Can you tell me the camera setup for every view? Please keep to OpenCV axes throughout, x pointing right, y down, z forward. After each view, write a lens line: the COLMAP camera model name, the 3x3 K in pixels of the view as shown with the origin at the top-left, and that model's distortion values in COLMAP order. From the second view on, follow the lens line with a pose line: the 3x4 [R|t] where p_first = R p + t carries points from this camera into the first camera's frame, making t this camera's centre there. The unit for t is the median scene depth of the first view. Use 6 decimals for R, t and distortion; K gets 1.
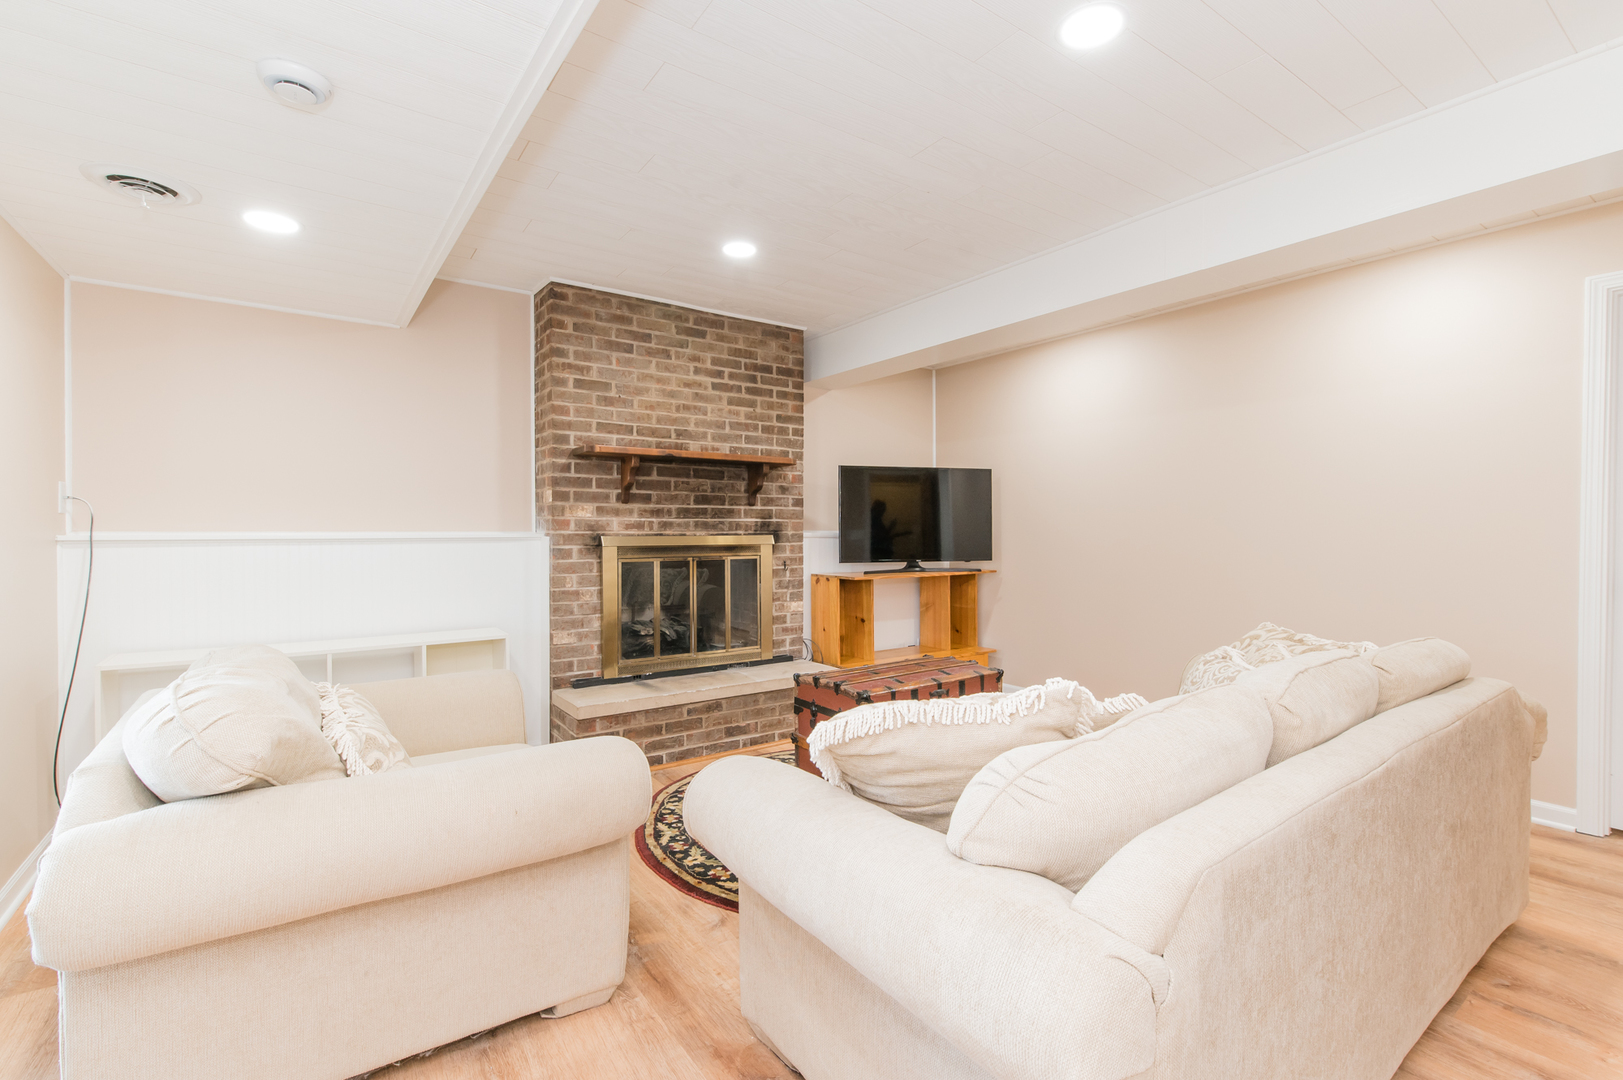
lens RADIAL K [[701.8, 0, 812.0], [0, 701.8, 534.9], [0, 0, 1]] dist [0.000206, -0.000526]
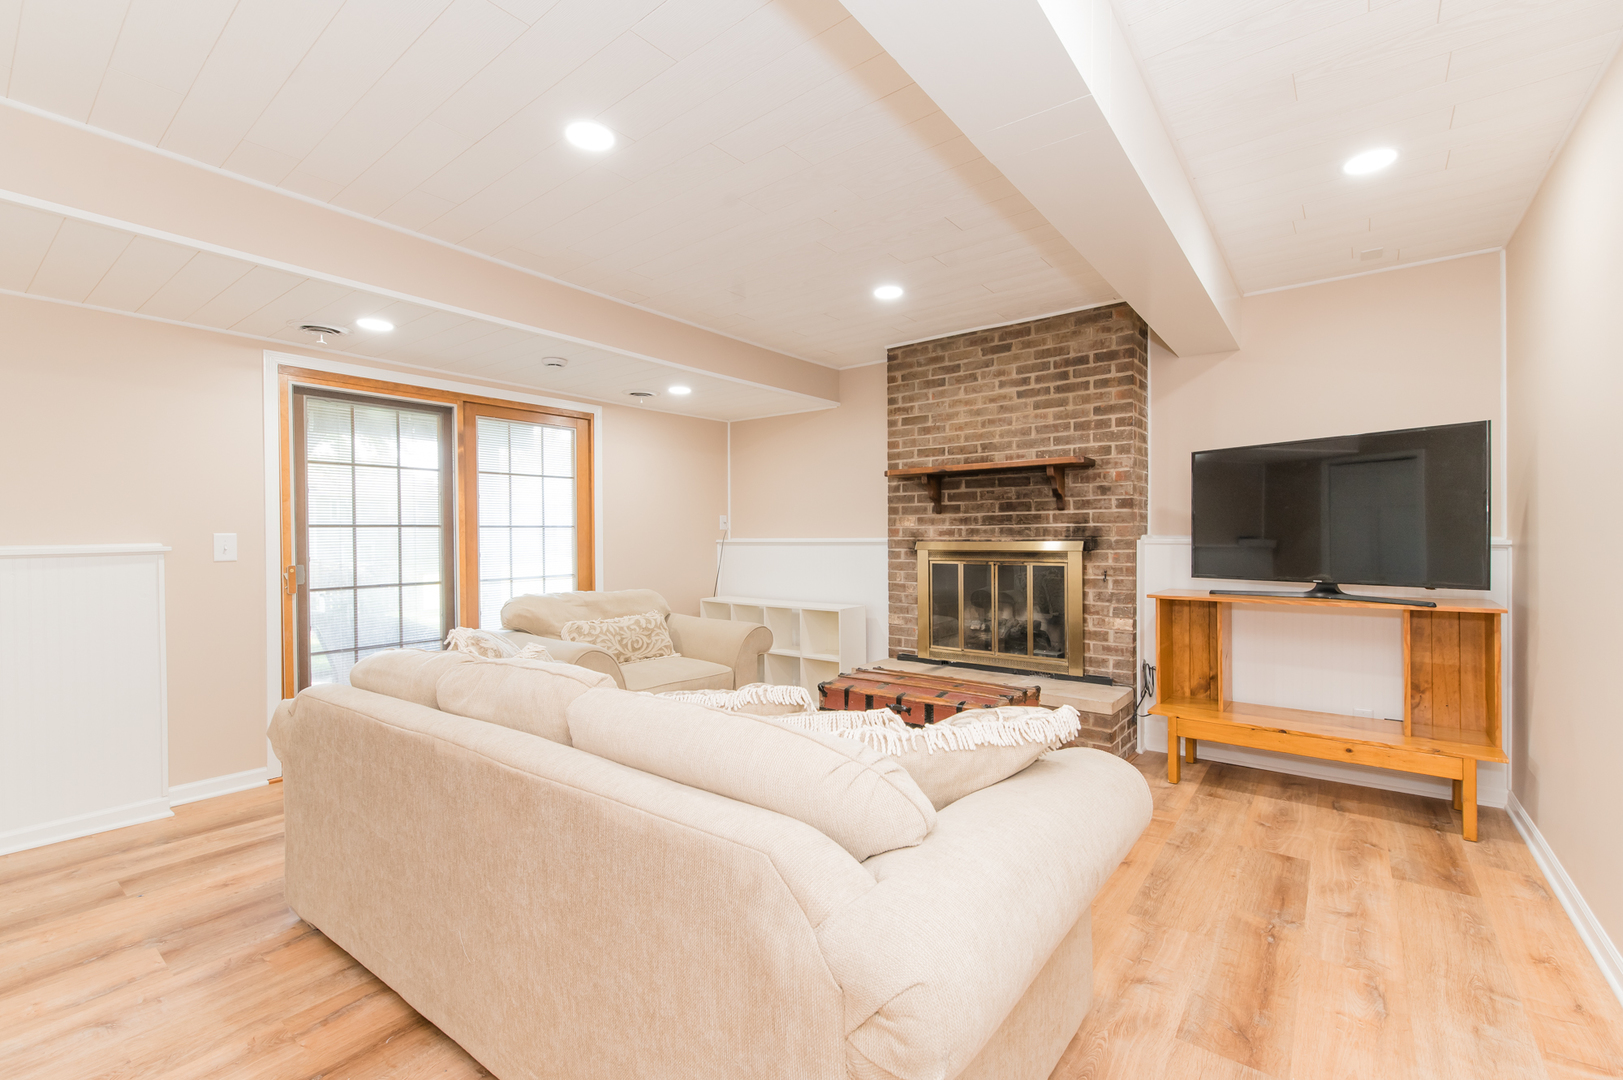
lens RADIAL K [[701.8, 0, 816.2], [0, 701.8, 540.2], [0, 0, 1]] dist [0.000206, -0.000526]
pose [[0.298749, 0.002431, -0.954329, 0.763571], [-0.001750, 0.999996, 0.001999, -0.002555], [0.954330, 0.001072, 0.298752, 0.426320]]
